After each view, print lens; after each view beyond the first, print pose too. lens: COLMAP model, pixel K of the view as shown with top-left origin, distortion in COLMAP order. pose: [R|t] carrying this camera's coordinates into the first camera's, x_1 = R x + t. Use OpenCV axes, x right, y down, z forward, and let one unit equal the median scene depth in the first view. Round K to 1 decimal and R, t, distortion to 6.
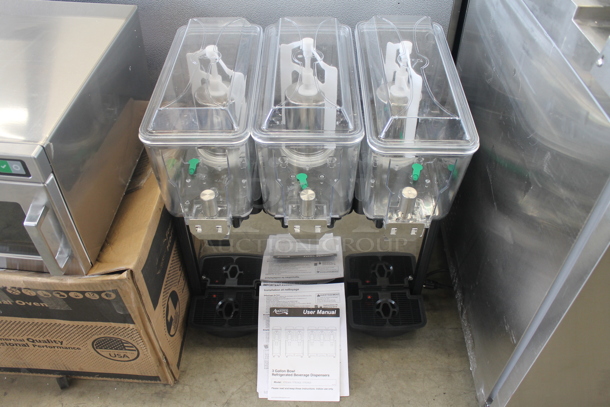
lens RADIAL K [[513.2, 0, 305.0], [0, 513.2, 203.5], [0, 0, 1]] dist [-0.097198, 0.000989]
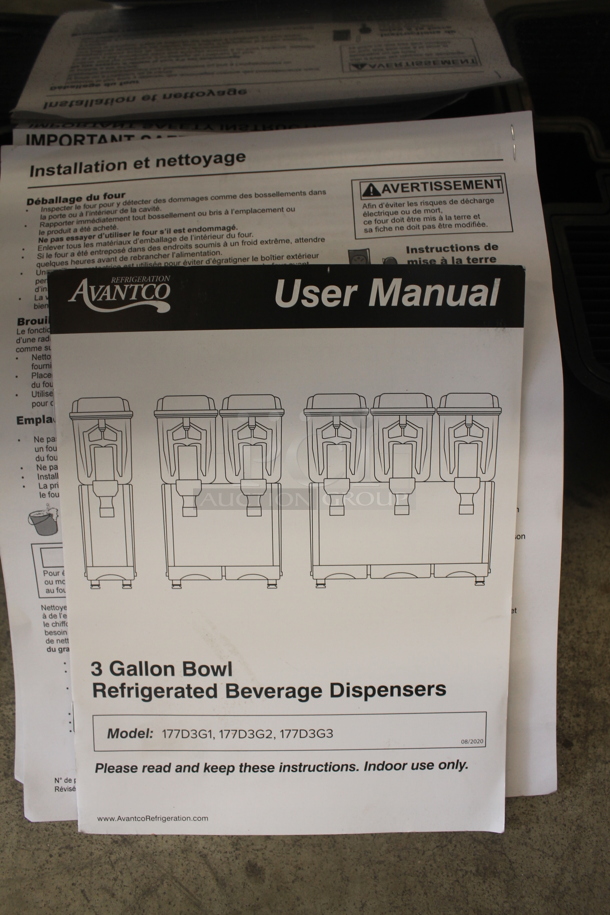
lens RADIAL K [[769.8, 0, 305.0], [0, 769.8, 457.5], [0, 0, 1]] dist [-0.097198, 0.000989]
pose [[0.999521, -0.022804, 0.020920, -0.000411], [0.013506, 0.929686, 0.368105, 0.175888], [-0.027843, -0.367646, 0.929549, 0.782259]]
